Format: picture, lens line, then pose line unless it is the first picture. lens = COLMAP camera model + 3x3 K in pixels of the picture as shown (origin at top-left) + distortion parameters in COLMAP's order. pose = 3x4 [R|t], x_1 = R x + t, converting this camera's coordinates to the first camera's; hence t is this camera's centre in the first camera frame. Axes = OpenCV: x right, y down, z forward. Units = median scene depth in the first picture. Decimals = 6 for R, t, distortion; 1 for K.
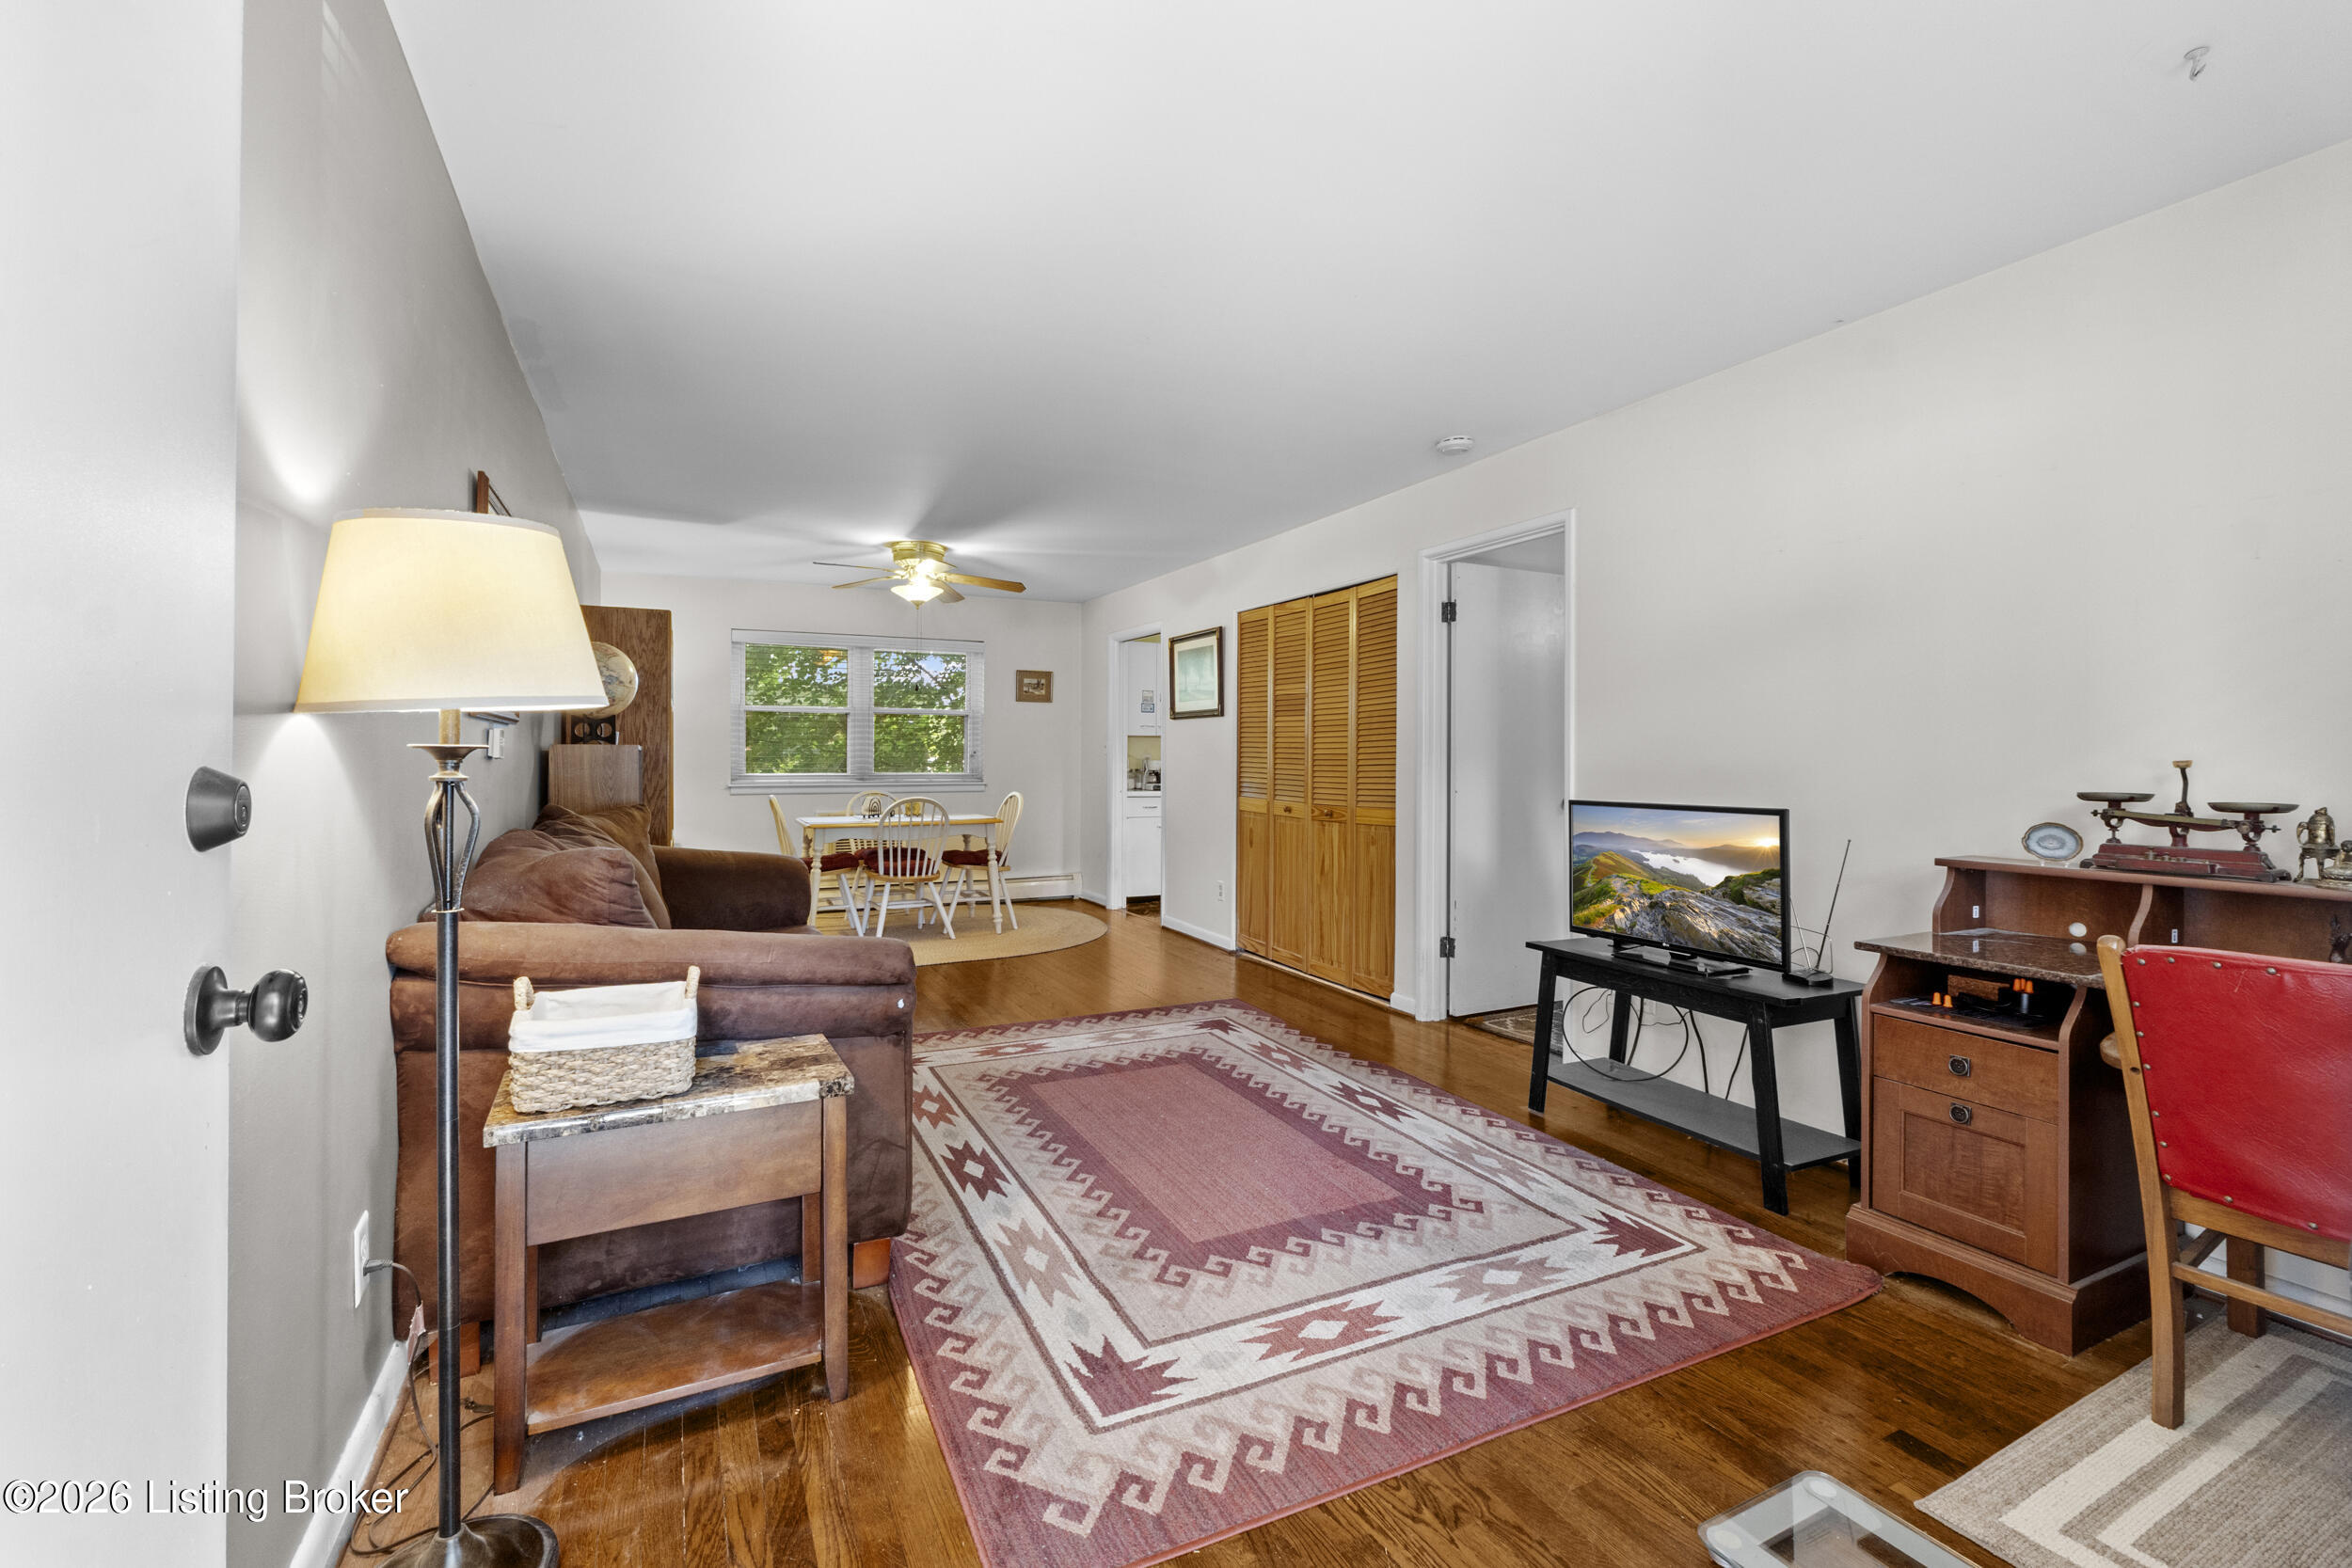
lens RADIAL K [[997.4, 0, 1164.6], [0, 997.4, 752.4], [0, 0, 1]] dist [-0.008885, -0.000105]
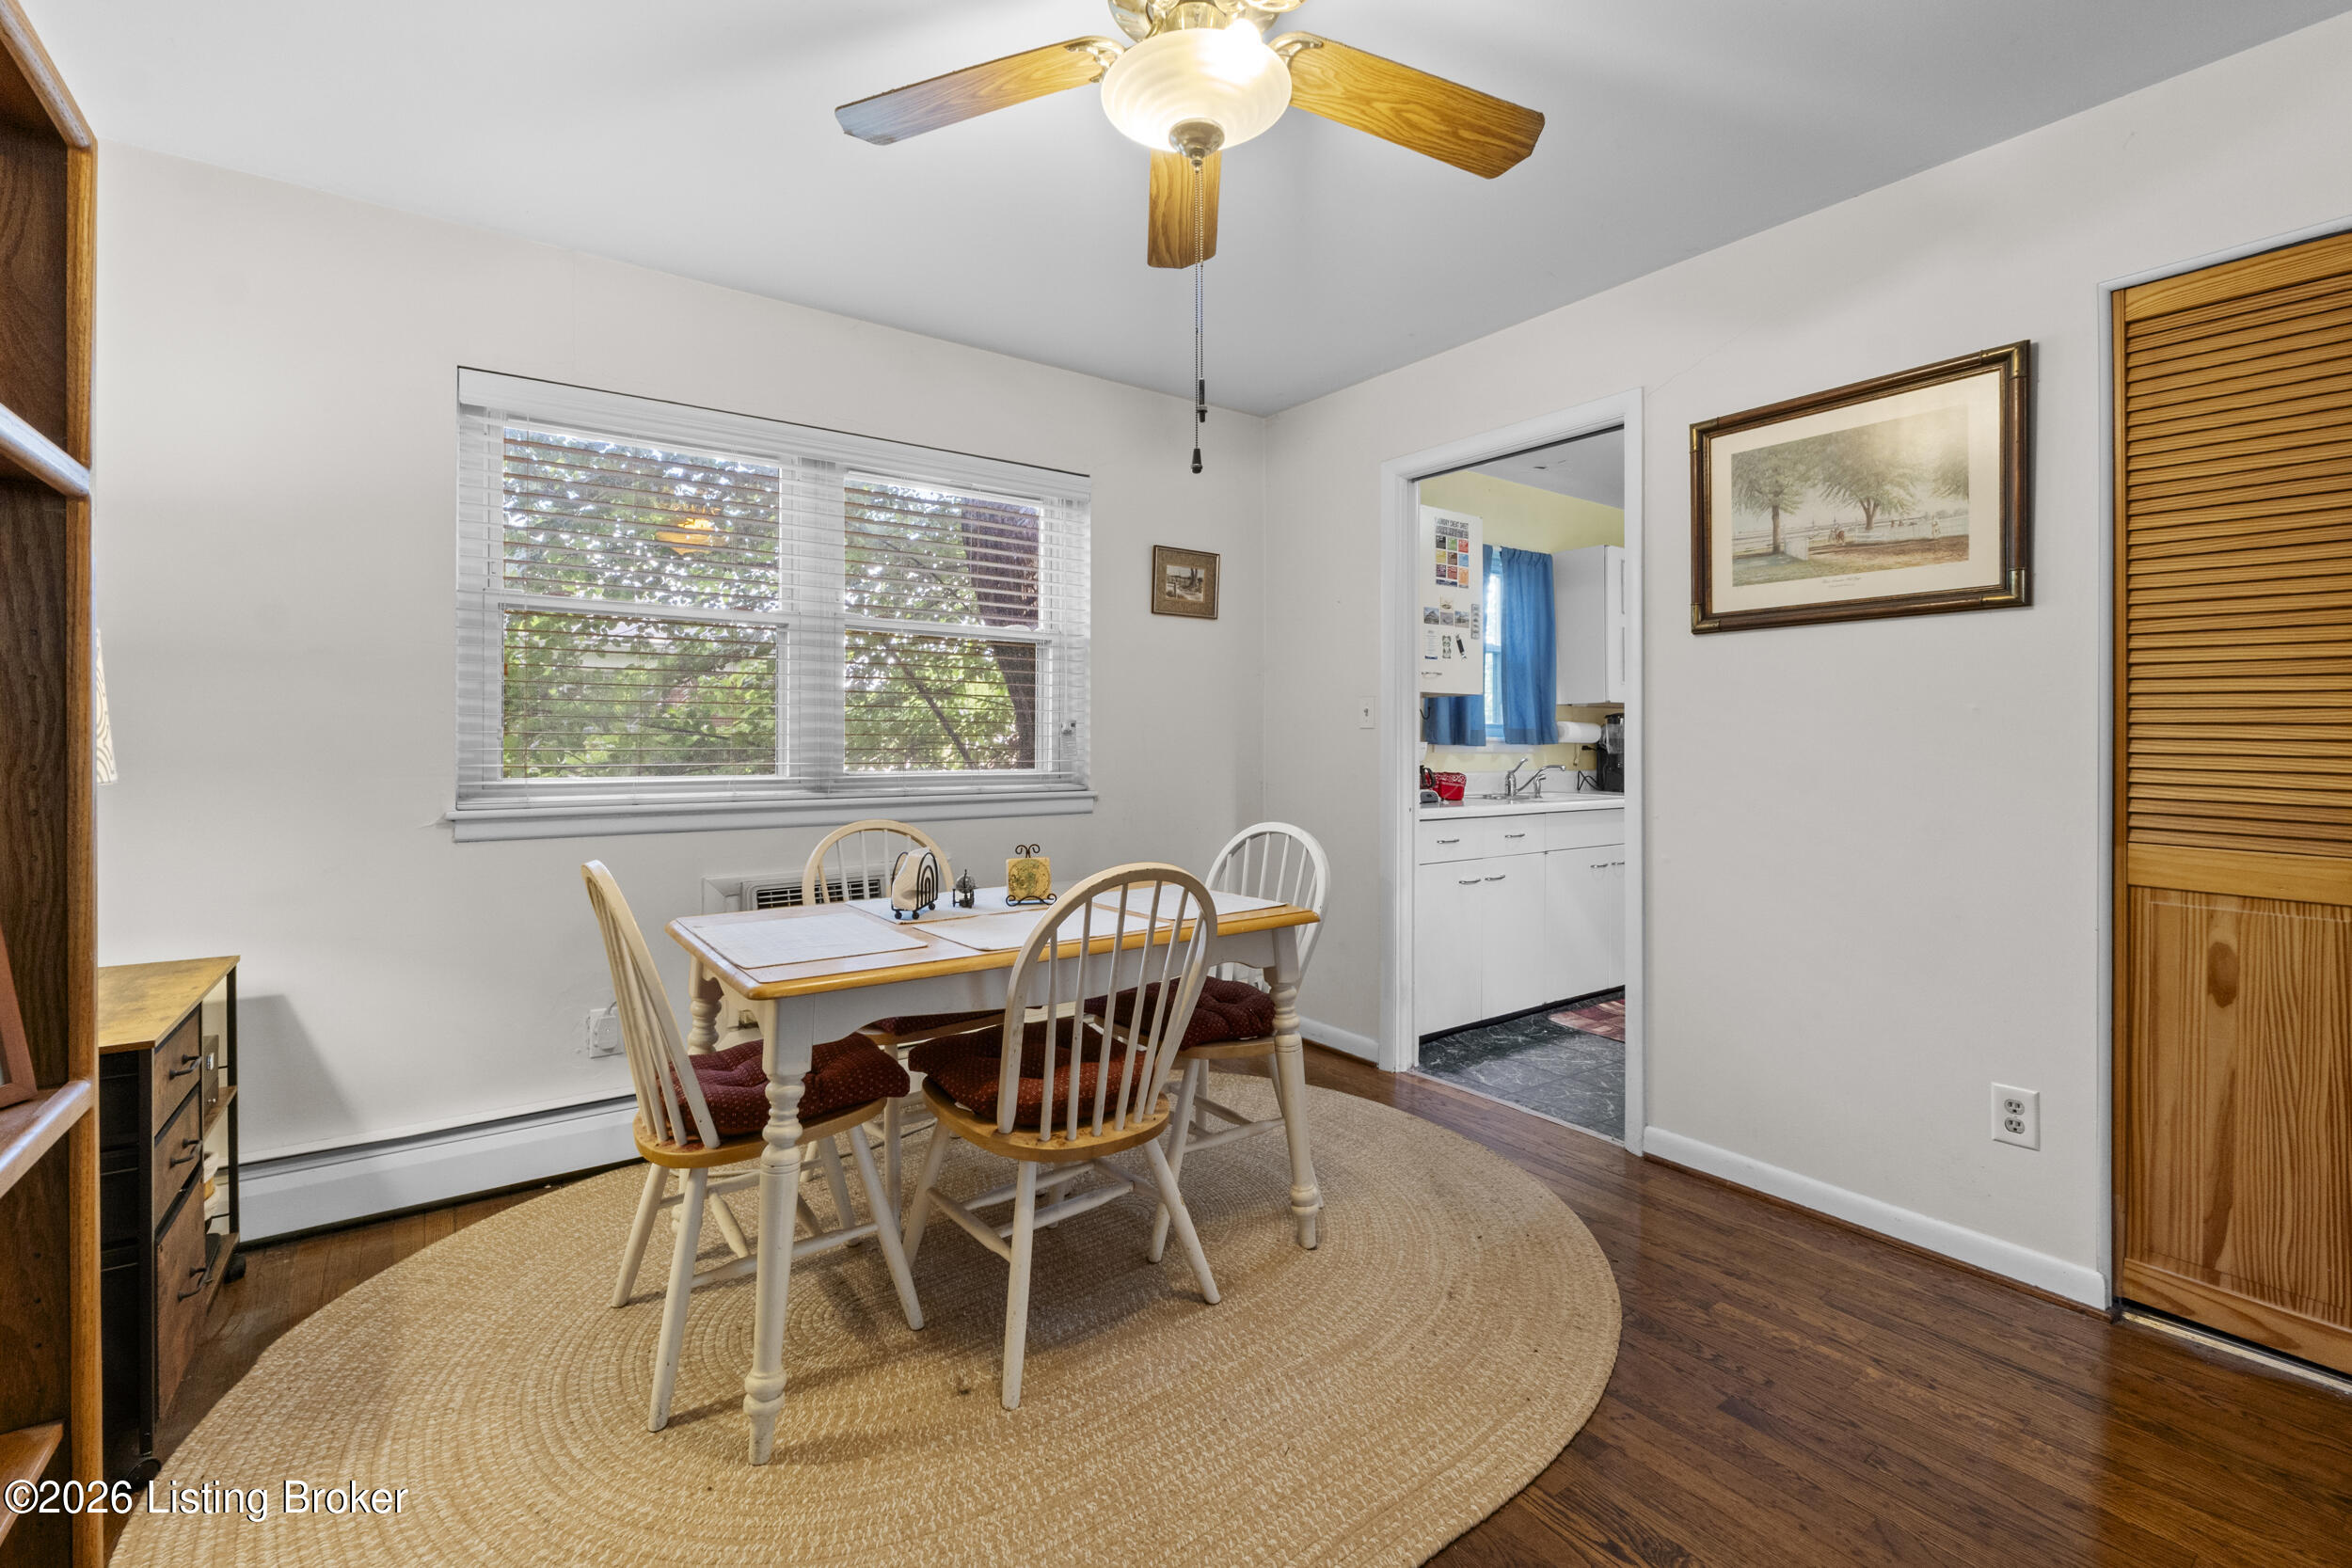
lens RADIAL K [[1027.8, 0, 1167.8], [0, 1027.8, 715.7], [0, 0, 1]] dist [0.001315, 0.000250]
pose [[0.985335, 0.000588, 0.170628, -0.440194], [0.003404, 0.999727, -0.023099, 0.012926], [-0.170595, 0.023341, 0.985065, 1.061049]]
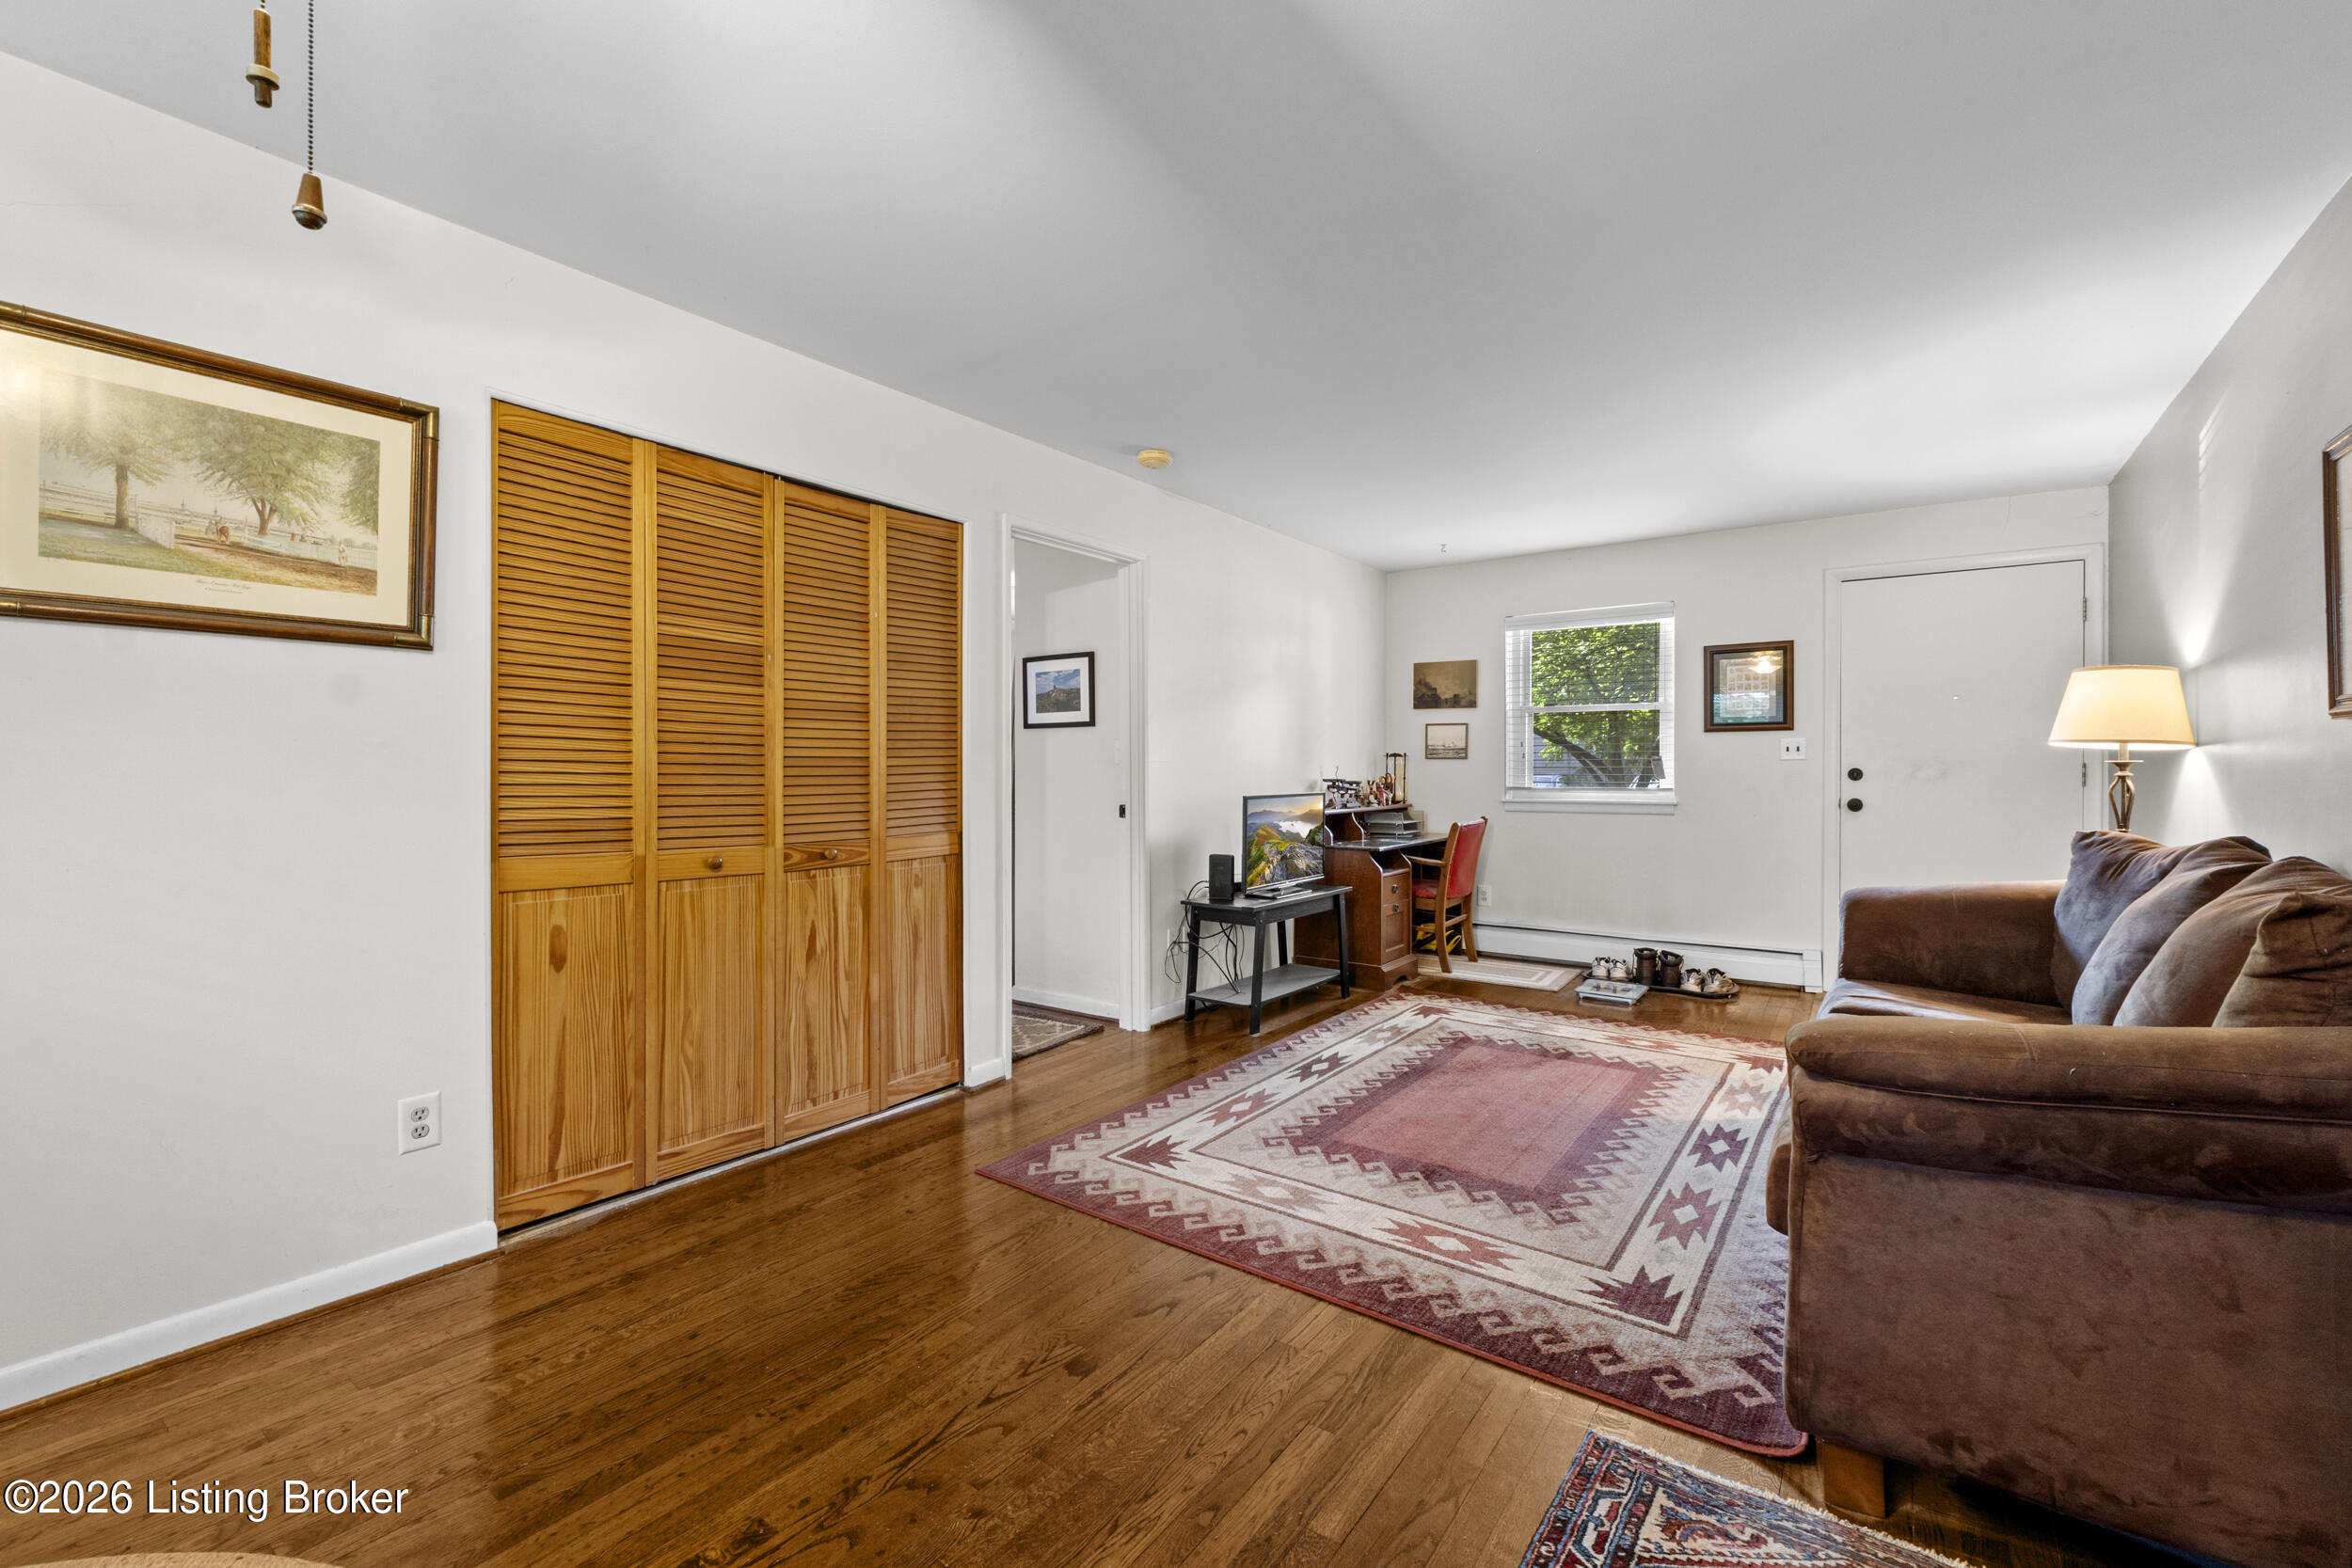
lens RADIAL K [[997.4, 0, 1164.6], [0, 997.4, 752.4], [0, 0, 1]] dist [-0.008885, -0.000105]
pose [[-0.461057, 0.010543, 0.887308, -0.614493], [-0.004227, 0.999892, -0.014077, 0.008630], [-0.887360, -0.010241, -0.460963, 1.433554]]
